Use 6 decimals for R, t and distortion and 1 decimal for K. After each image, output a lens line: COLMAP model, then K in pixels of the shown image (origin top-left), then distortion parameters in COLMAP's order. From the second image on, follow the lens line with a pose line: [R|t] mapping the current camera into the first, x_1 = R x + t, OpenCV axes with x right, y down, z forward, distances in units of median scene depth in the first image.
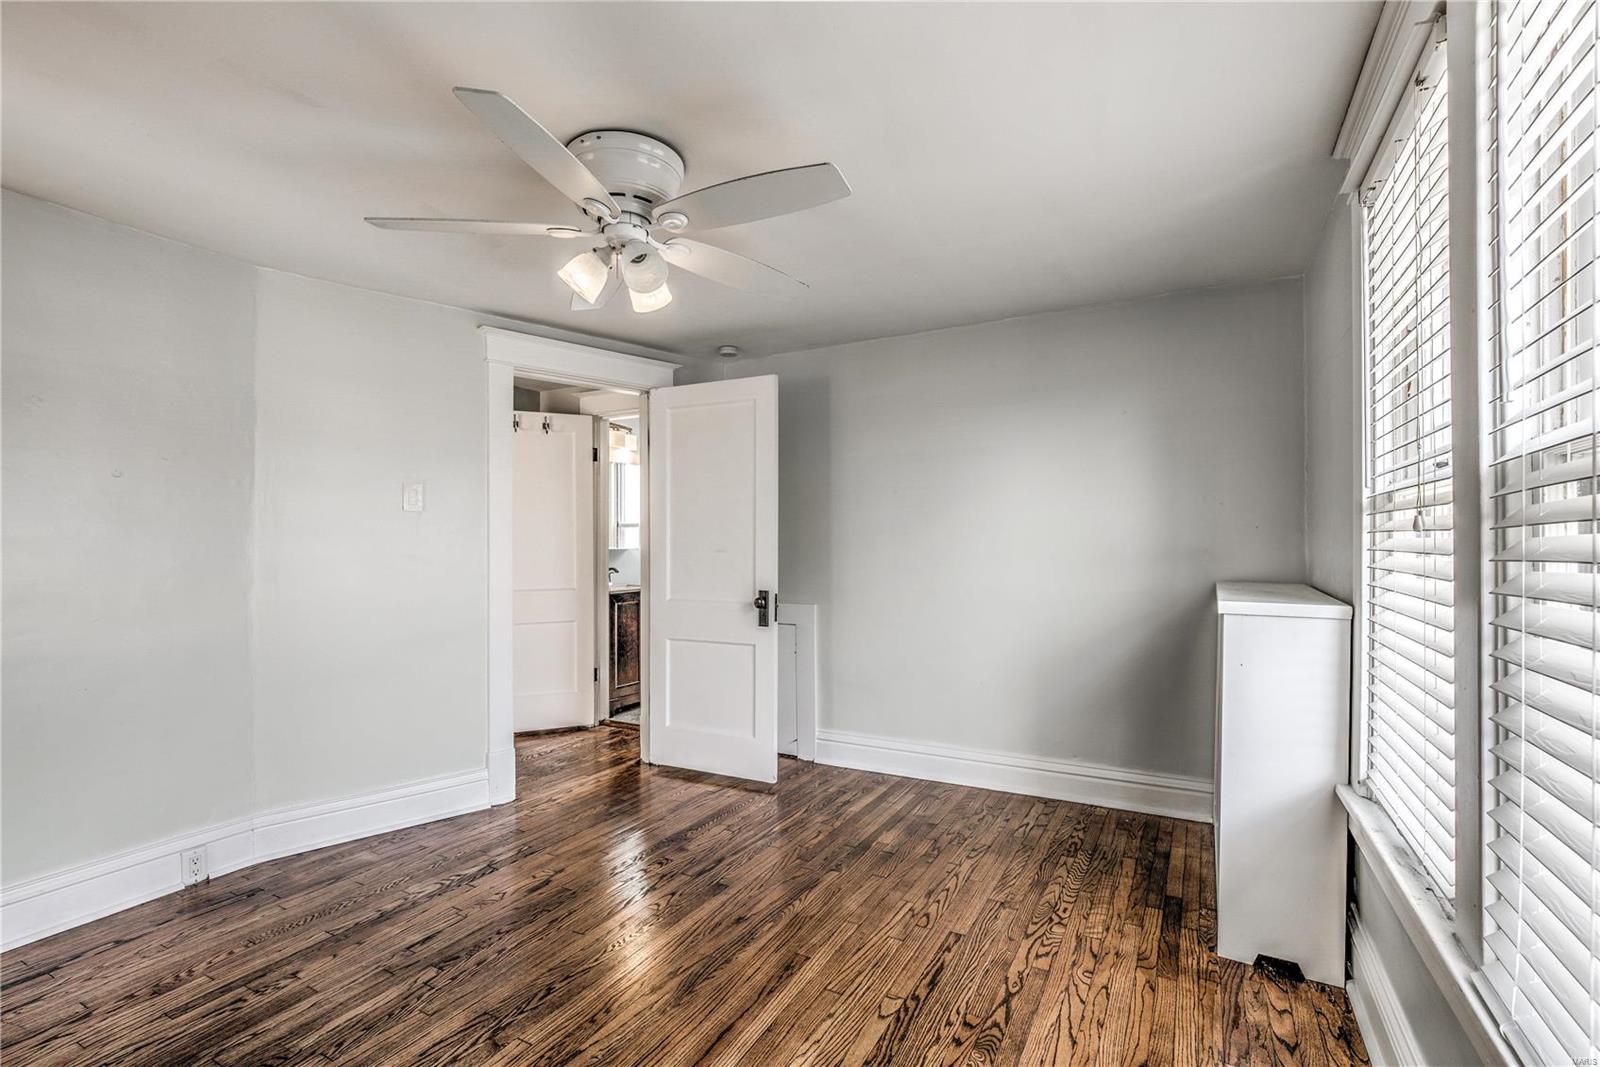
lens RADIAL K [[732.6, 0, 801.6], [0, 732.6, 546.5], [0, 0, 1]] dist [-0.003433, 0.001191]
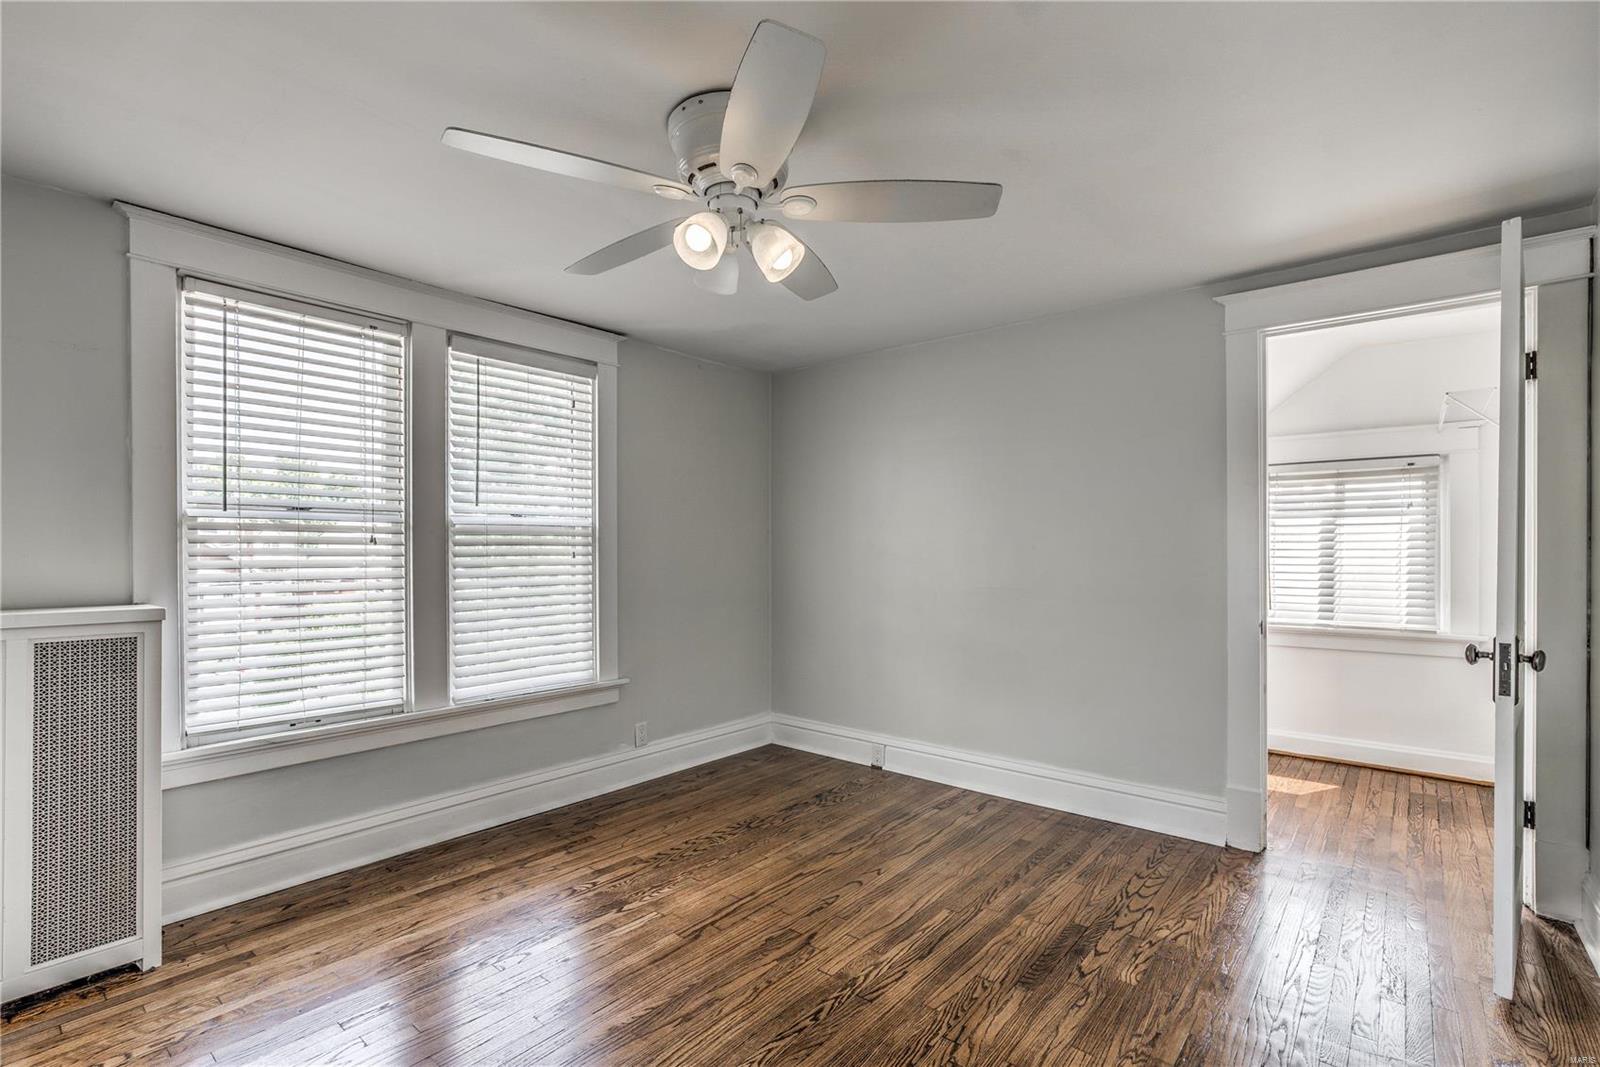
lens RADIAL K [[742.8, 0, 808.9], [0, 742.8, 553.2], [0, 0, 1]] dist [-0.004284, 0.000505]
pose [[-0.981197, 0.005257, 0.192938, -0.545901], [0.005920, 0.999978, 0.002858, 0.003527], [-0.192919, 0.003947, -0.981207, 2.017520]]
